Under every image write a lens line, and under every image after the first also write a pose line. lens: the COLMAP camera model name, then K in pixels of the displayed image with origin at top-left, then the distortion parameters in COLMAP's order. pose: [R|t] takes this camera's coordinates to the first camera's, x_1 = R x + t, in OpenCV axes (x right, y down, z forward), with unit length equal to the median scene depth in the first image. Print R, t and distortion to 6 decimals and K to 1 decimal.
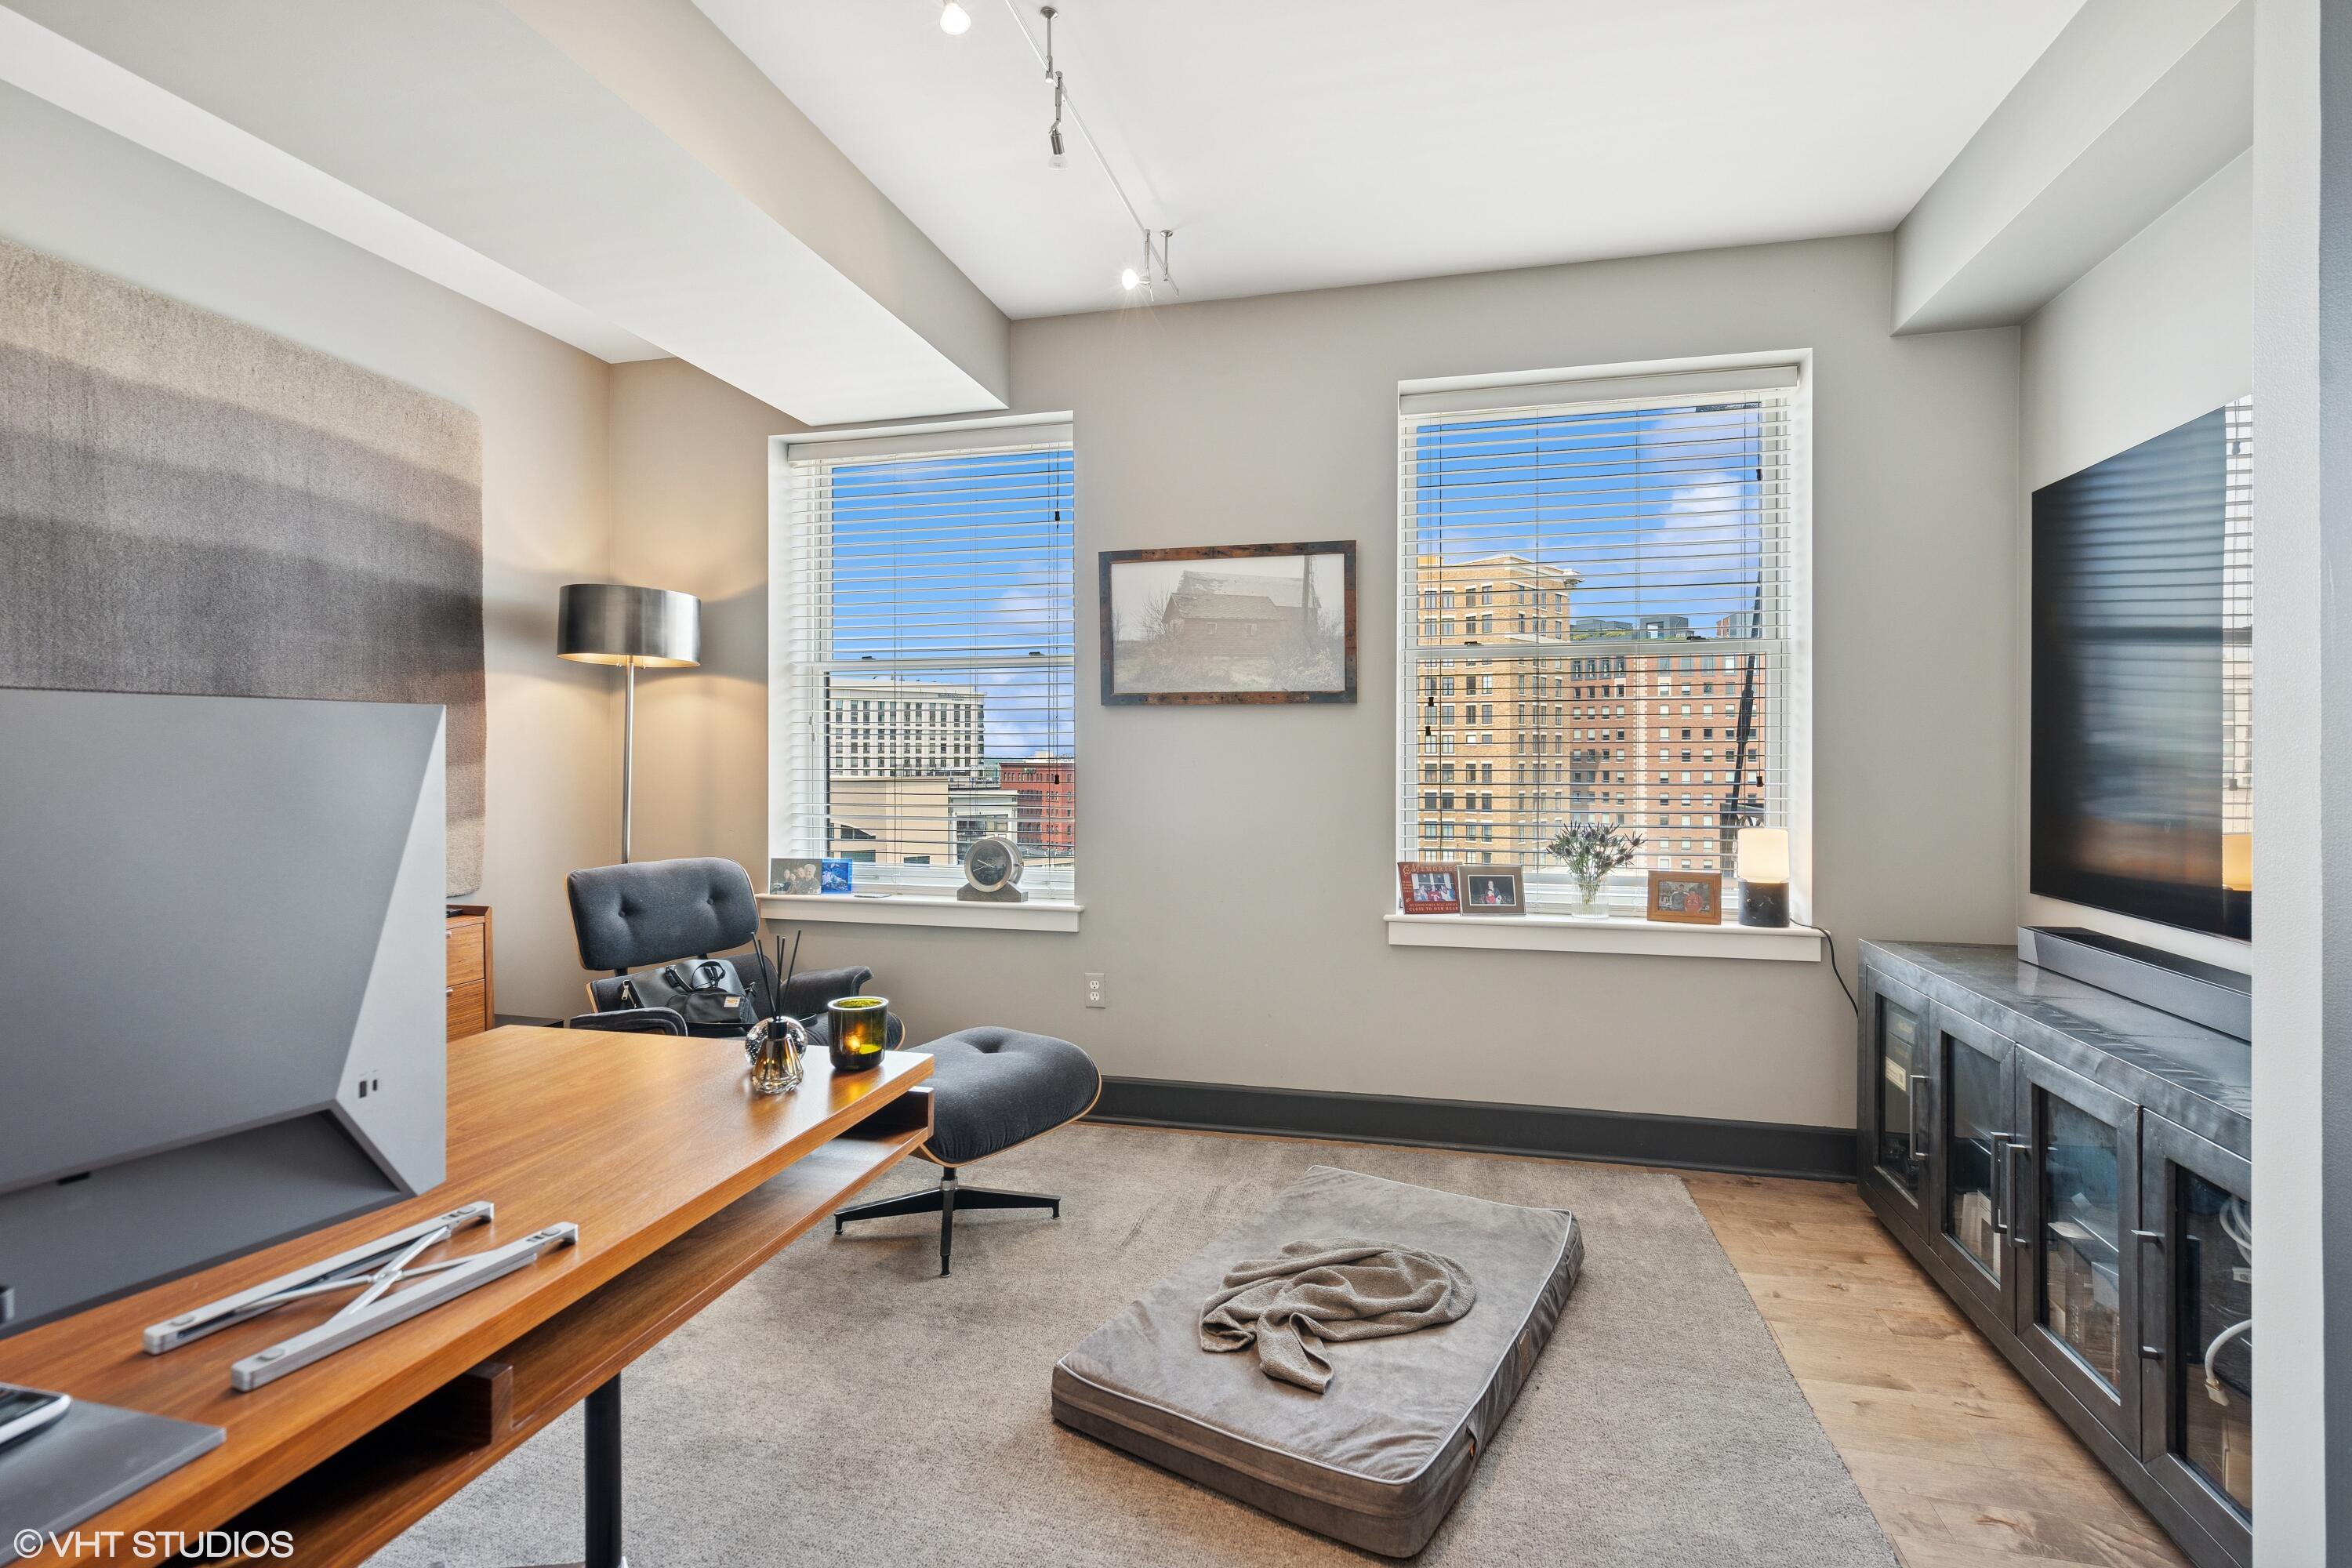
lens RADIAL K [[1121.3, 0, 1185.4], [0, 1121.3, 747.8], [0, 0, 1]] dist [-0.010235, 0.002861]
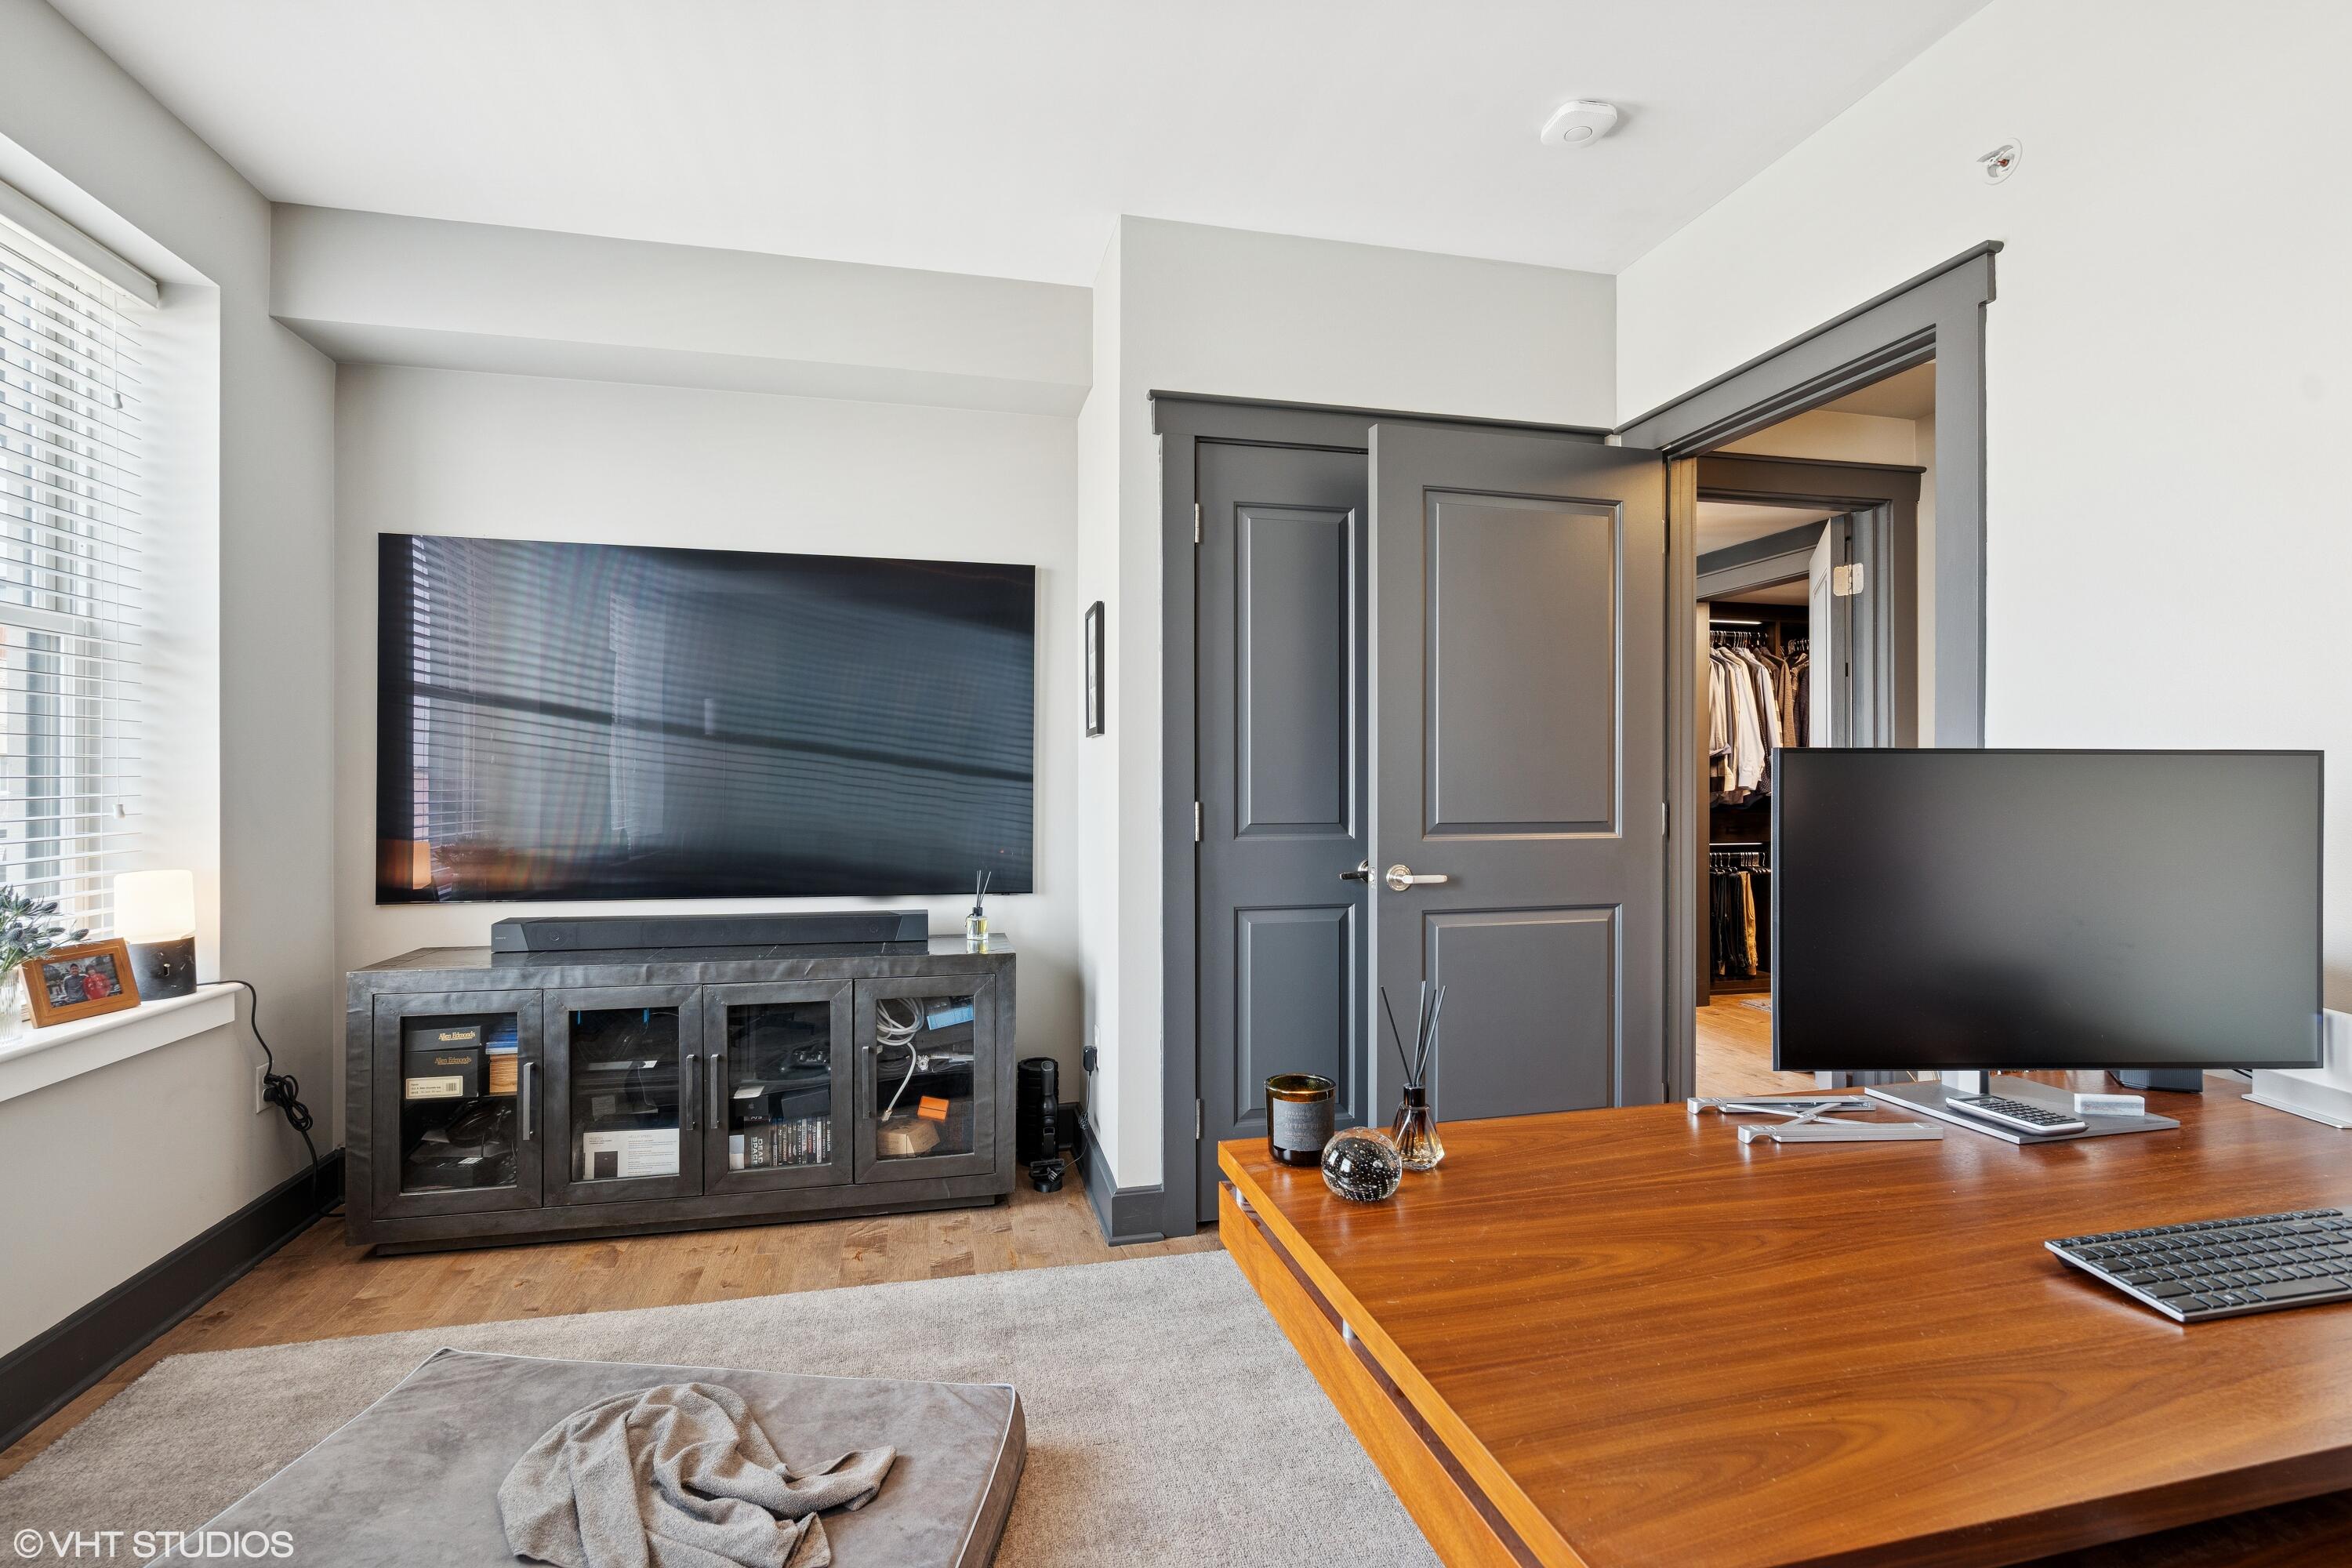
lens RADIAL K [[1121.3, 0, 1181.3], [0, 1121.3, 789.0], [0, 0, 1]] dist [-0.010235, 0.002861]
pose [[-0.493917, -0.003200, 0.869503, -0.517919], [-0.011313, 0.999932, -0.002746, 0.009853], [-0.869435, -0.011193, -0.493920, 0.800142]]
